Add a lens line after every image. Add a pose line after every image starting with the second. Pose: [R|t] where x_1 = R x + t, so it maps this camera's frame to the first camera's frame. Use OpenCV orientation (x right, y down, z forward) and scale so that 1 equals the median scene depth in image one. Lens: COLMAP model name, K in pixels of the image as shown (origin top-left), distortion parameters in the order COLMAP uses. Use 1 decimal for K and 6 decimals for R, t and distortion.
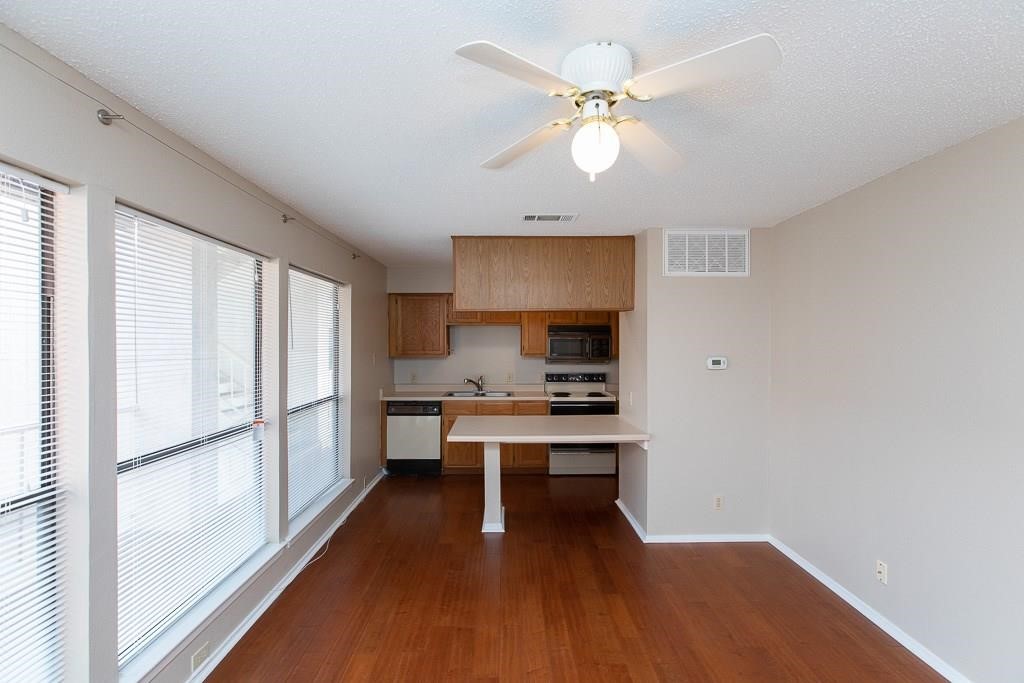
lens RADIAL K [[457.0, 0, 515.4], [0, 457.0, 343.7], [0, 0, 1]] dist [0.000912, -0.000032]
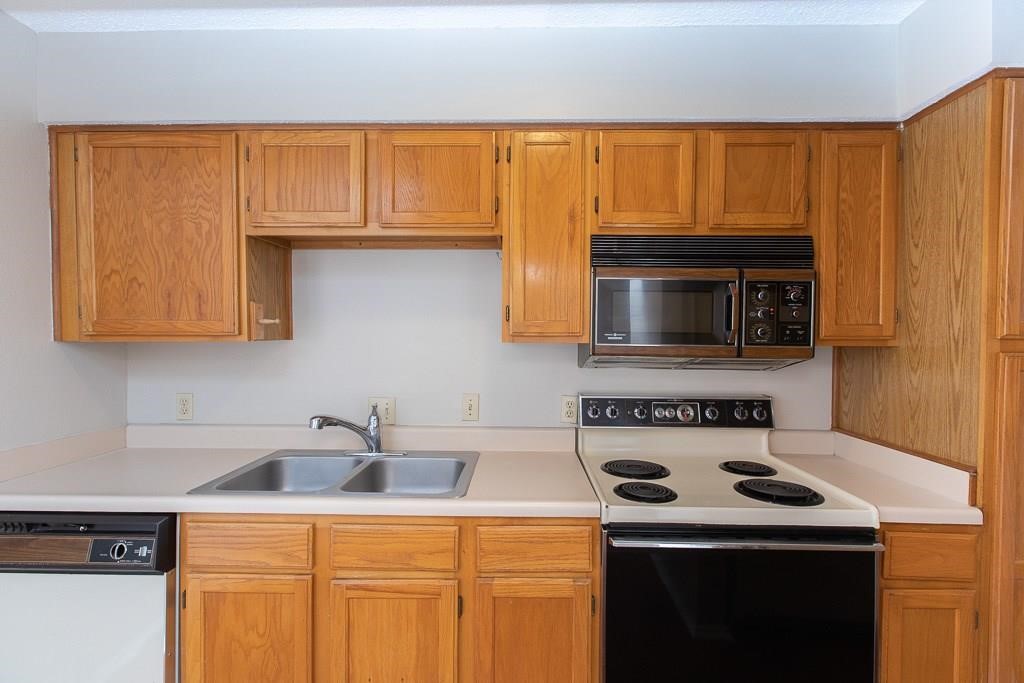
lens RADIAL K [[457.0, 0, 515.4], [0, 457.0, 343.7], [0, 0, 1]] dist [0.000912, -0.000032]
pose [[0.999004, 0.005354, -0.044297, 0.038932], [-0.004768, 0.999900, 0.013311, 0.026509], [0.044364, -0.013087, 0.998930, 0.761556]]
